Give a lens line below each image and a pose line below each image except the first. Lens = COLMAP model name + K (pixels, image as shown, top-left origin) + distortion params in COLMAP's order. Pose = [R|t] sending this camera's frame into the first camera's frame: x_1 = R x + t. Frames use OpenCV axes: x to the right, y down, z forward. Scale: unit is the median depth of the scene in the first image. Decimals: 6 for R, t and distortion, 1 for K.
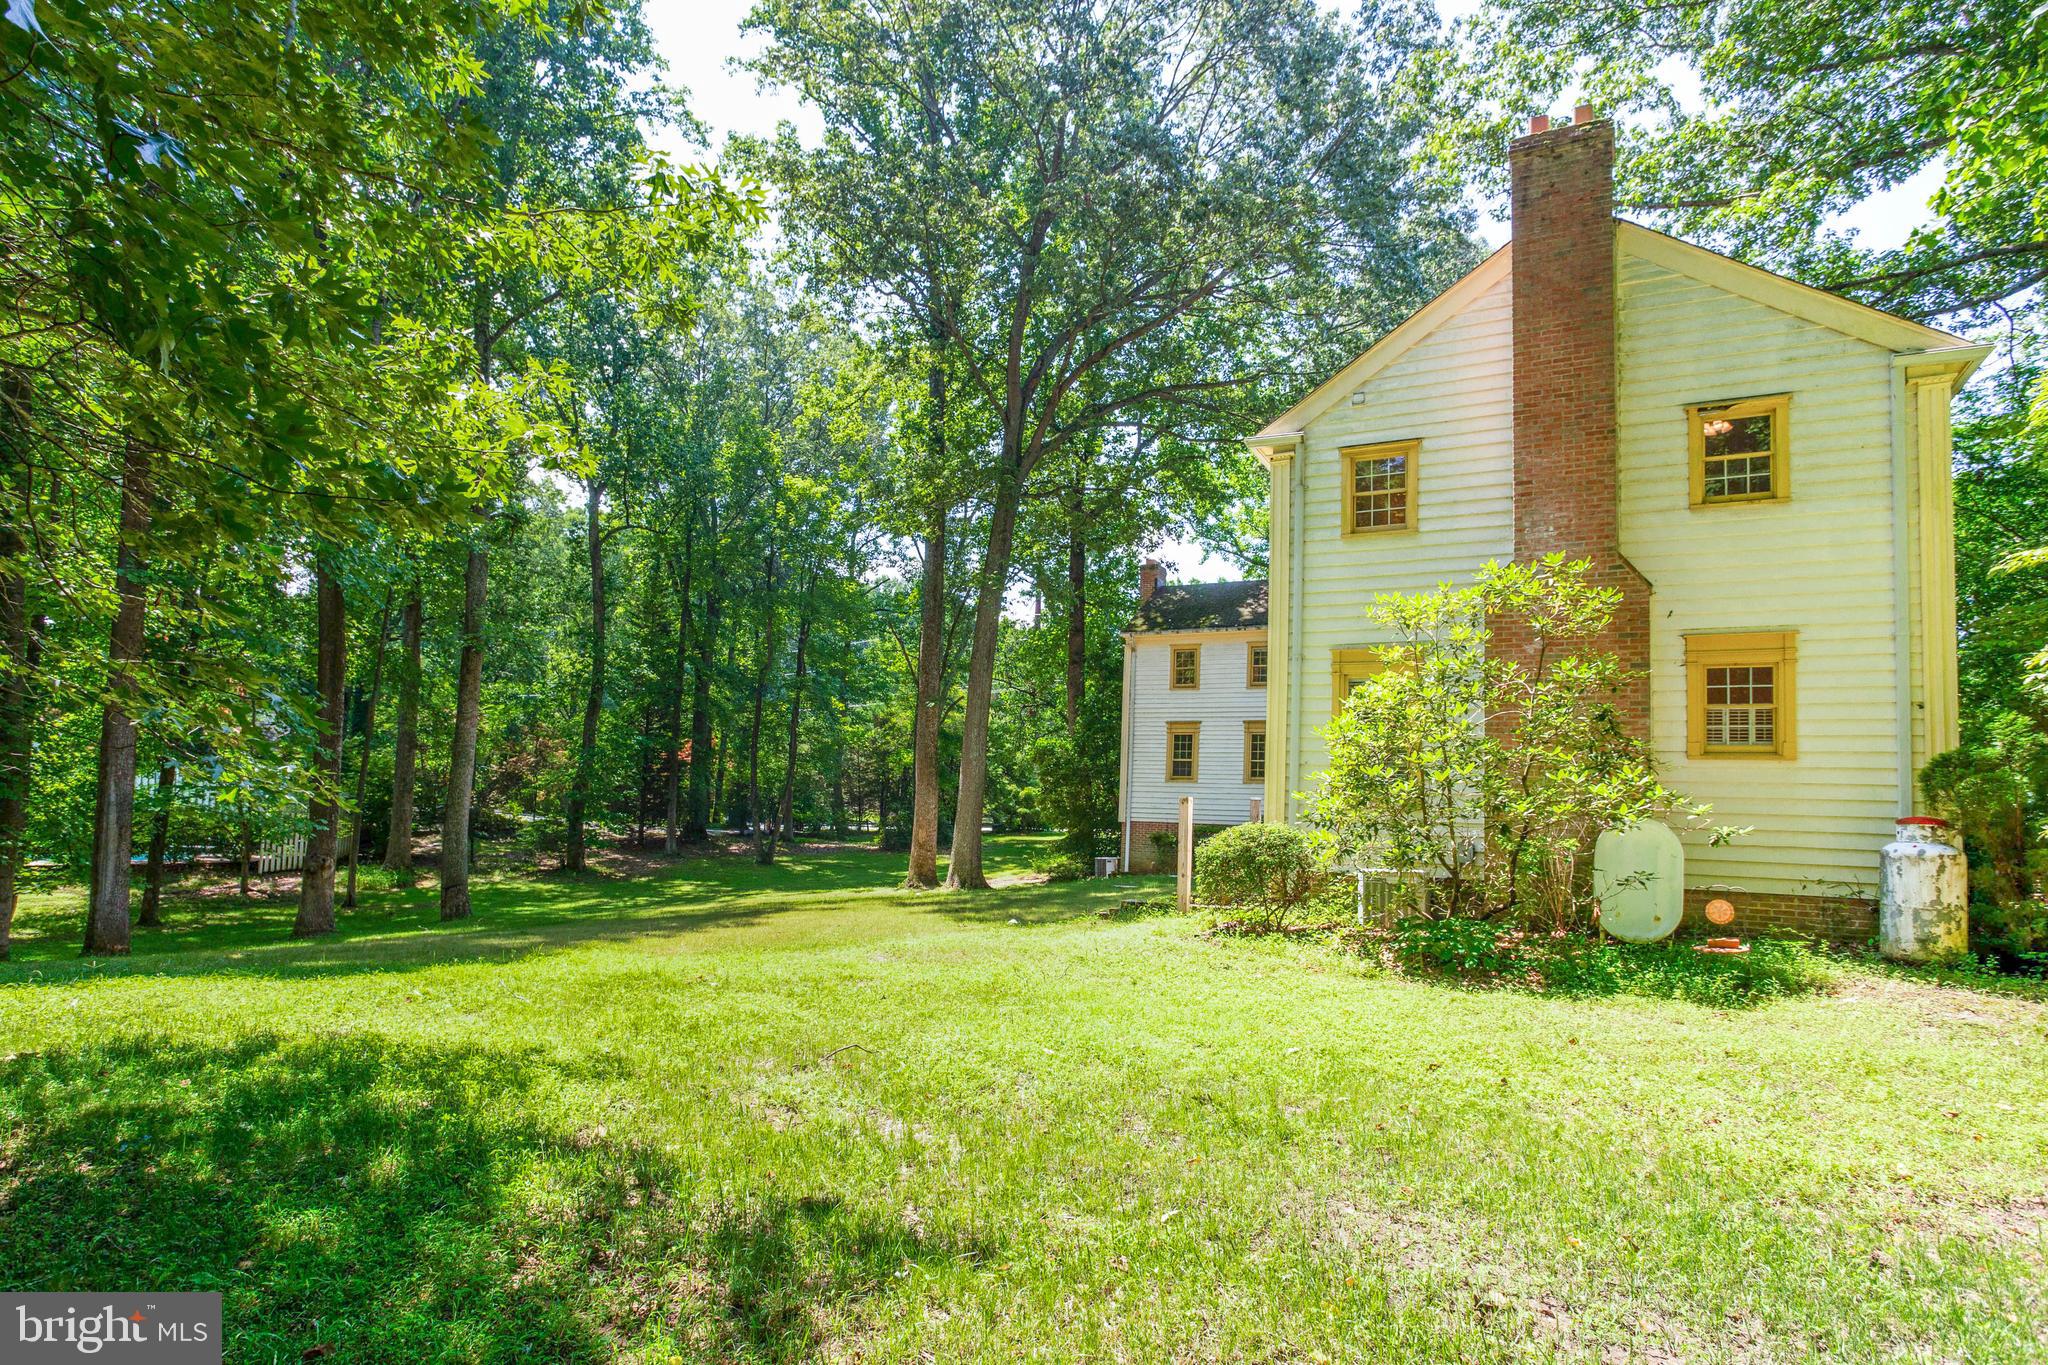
lens RADIAL K [[1055.3, 0, 1022.6], [0, 1055.3, 745.0], [0, 0, 1]] dist [-0.001071, 0.000469]
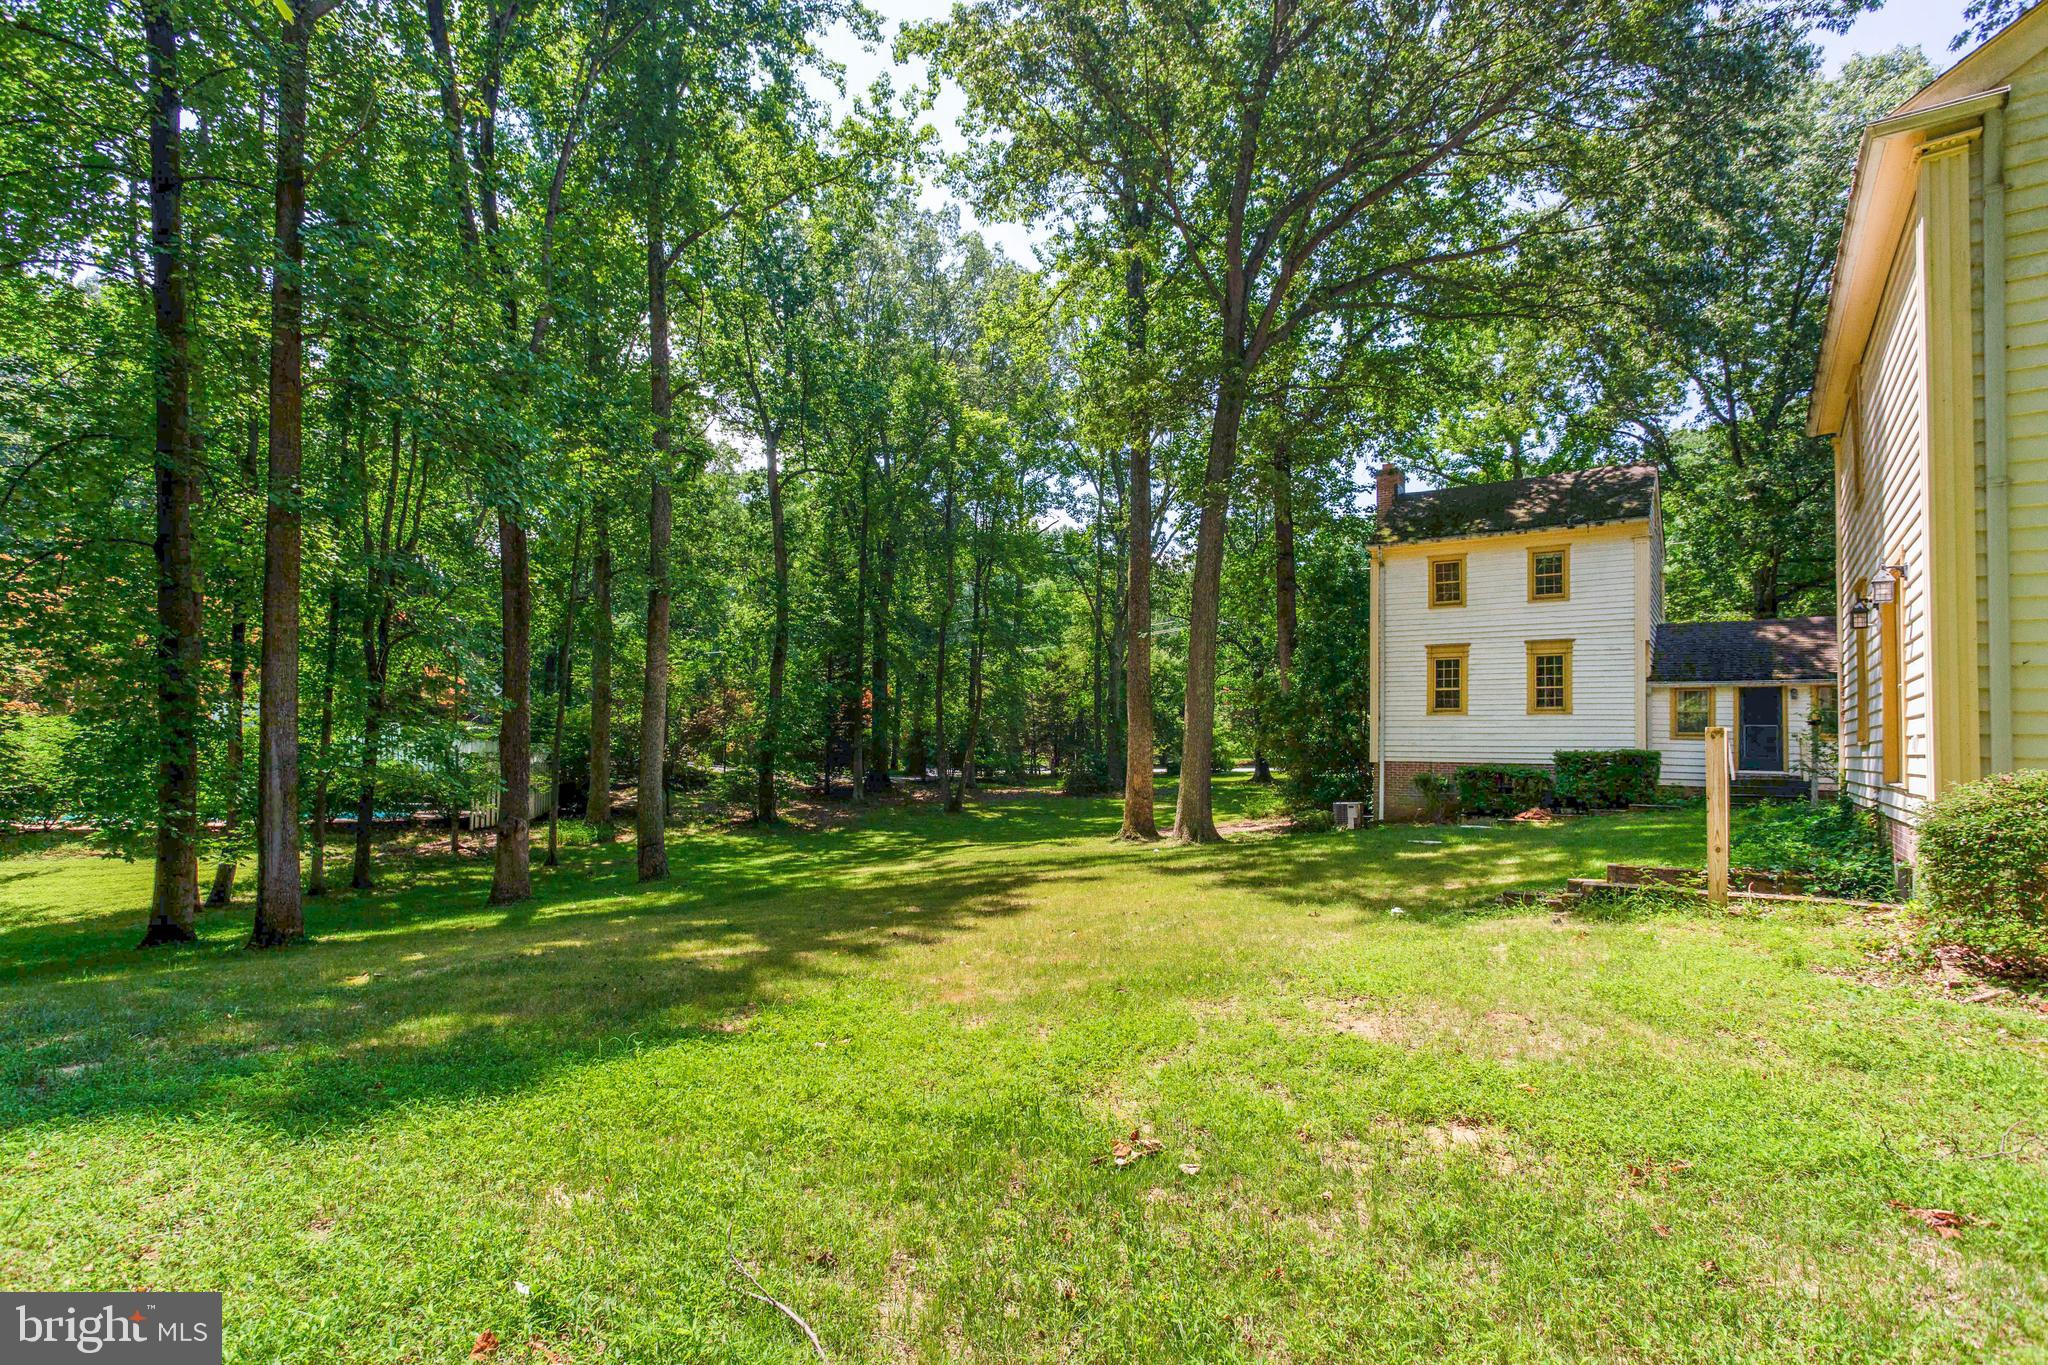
lens RADIAL K [[986.0, 0, 1053.4], [0, 986.0, 718.7], [0, 0, 1]] dist [-0.001799, -0.000029]
pose [[0.993968, -0.026197, -0.106496, -0.053549], [0.029279, 0.999193, 0.027481, 0.004359], [0.105690, -0.030433, 0.993933, 0.106572]]
